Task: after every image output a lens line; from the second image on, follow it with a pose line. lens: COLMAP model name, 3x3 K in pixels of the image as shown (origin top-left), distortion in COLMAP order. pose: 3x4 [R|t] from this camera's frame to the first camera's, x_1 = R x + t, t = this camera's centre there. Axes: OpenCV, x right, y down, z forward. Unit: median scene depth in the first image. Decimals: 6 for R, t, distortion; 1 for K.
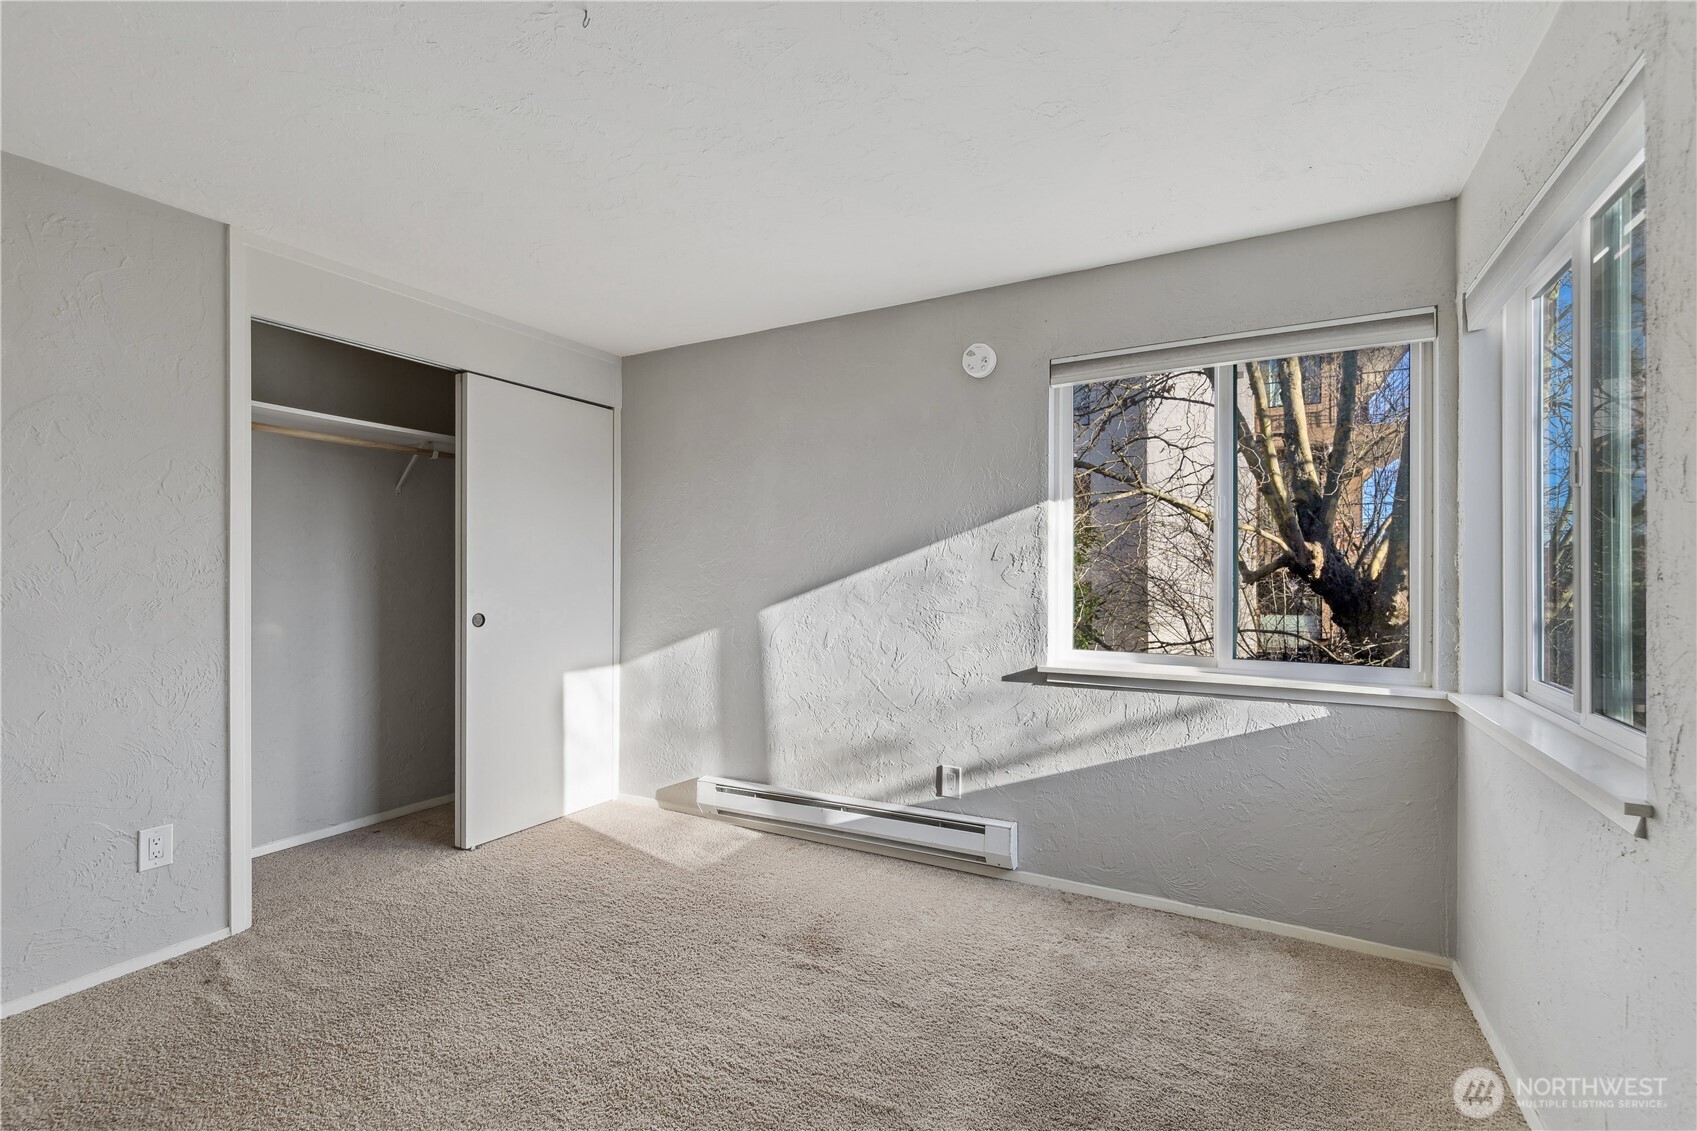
lens RADIAL K [[744.9, 0, 848.0], [0, 744.9, 567.1], [0, 0, 1]] dist [-0.004559, 0.000793]
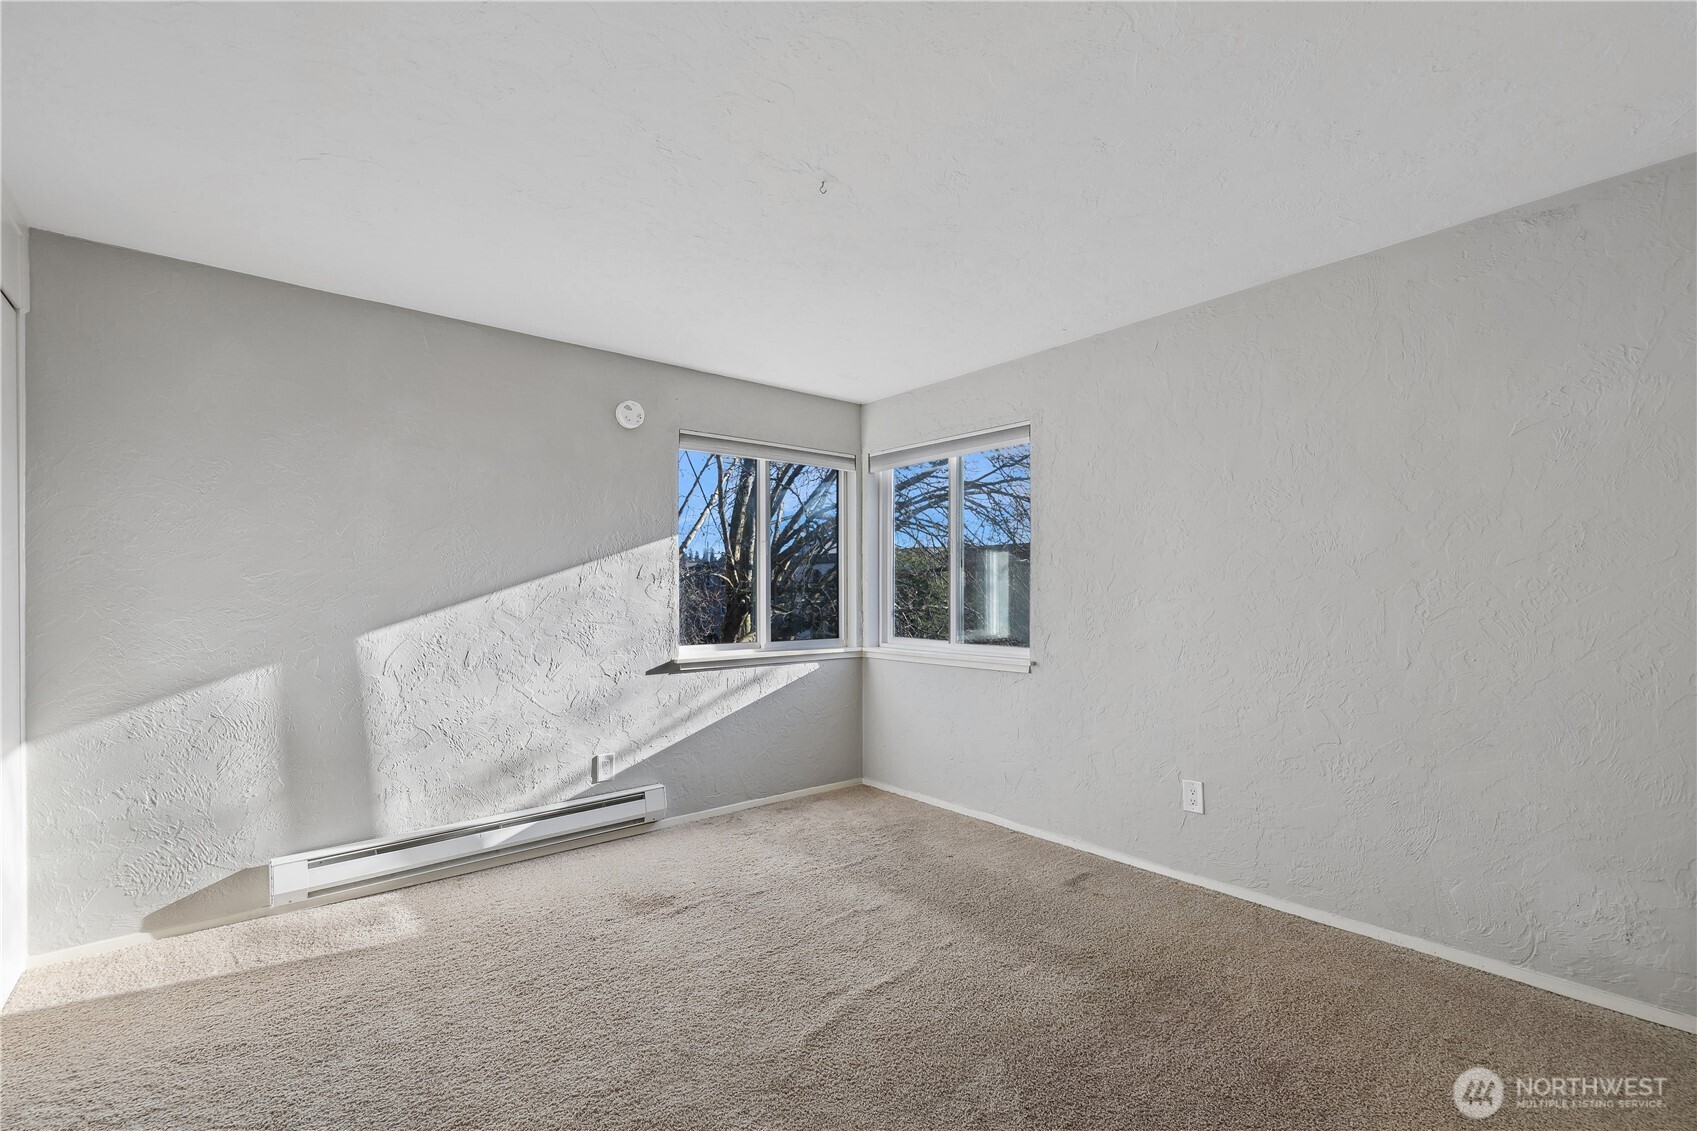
lens RADIAL K [[744.9, 0, 847.4], [0, 744.9, 579.7], [0, 0, 1]] dist [-0.004559, 0.000793]
pose [[0.356137, 0.009789, 0.934382, -0.822808], [-0.007842, 0.999941, -0.007487, -0.000751], [-0.934401, -0.004661, 0.356193, 0.229936]]
